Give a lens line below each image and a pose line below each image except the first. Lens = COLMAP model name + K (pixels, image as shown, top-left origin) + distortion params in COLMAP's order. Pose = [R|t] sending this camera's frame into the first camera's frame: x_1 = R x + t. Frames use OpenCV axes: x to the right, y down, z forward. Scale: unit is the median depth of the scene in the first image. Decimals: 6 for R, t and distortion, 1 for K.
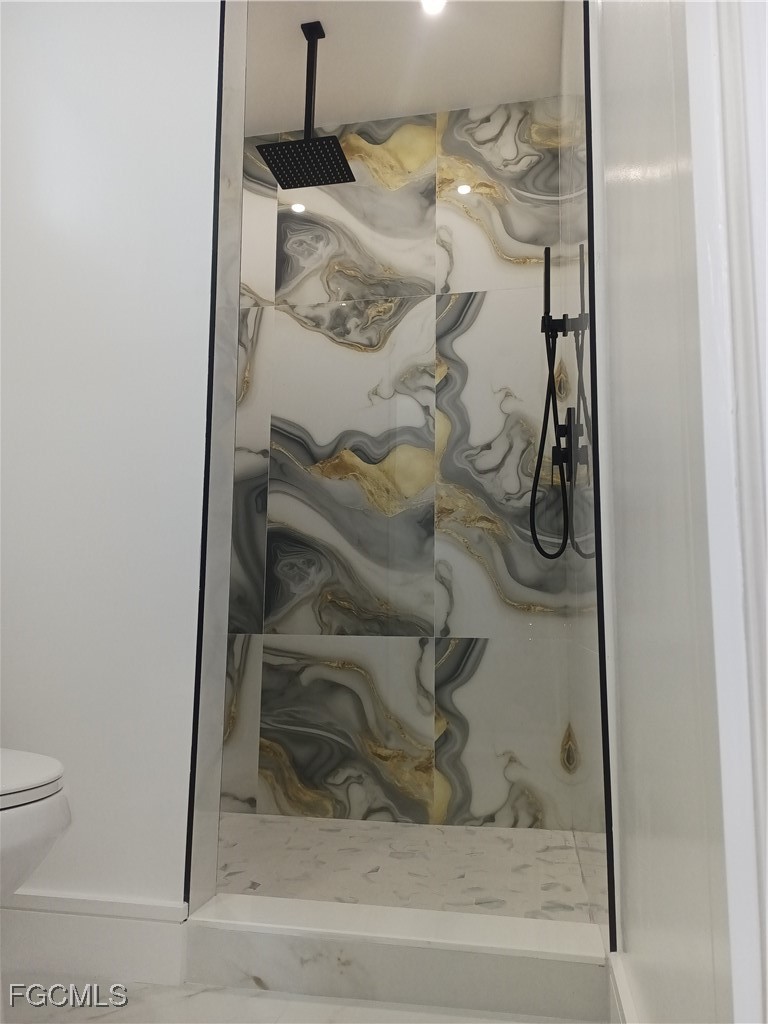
lens RADIAL K [[753.4, 0, 387.3], [0, 753.4, 528.7], [0, 0, 1]] dist [0.049827, -0.053607]
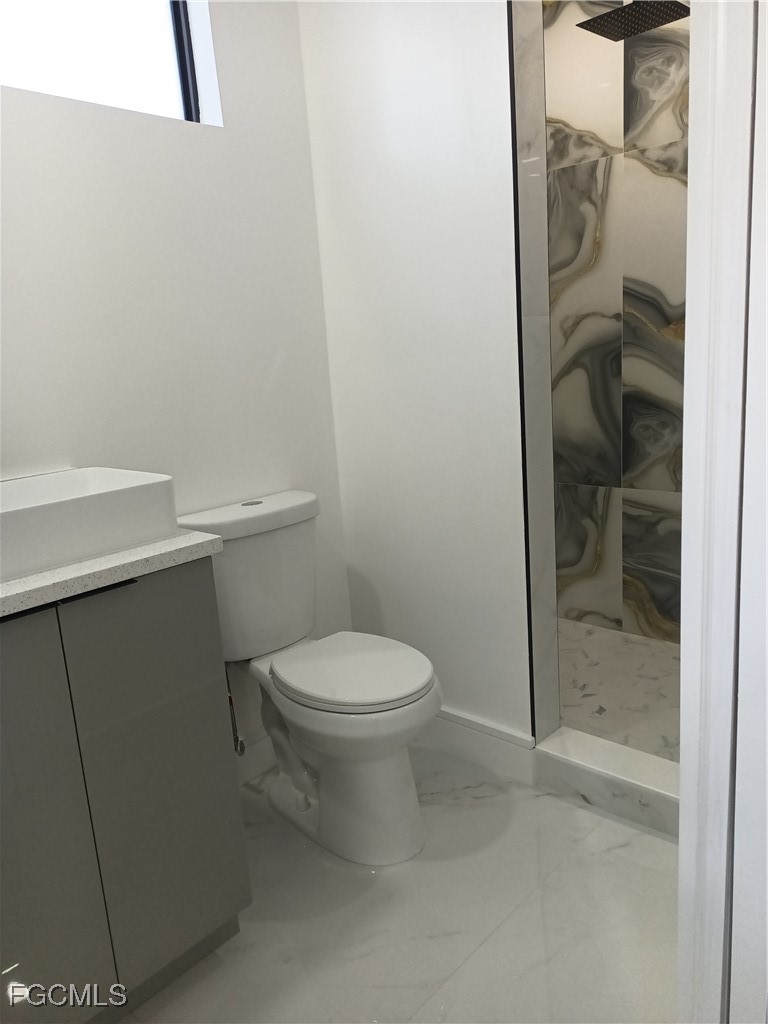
lens RADIAL K [[753.4, 0, 387.3], [0, 753.4, 528.7], [0, 0, 1]] dist [0.049827, -0.053607]
pose [[0.846017, 0.053636, -0.530452, 0.136920], [0.147078, 0.932842, 0.328898, -0.221193], [0.512468, -0.356271, 0.781311, -0.066336]]
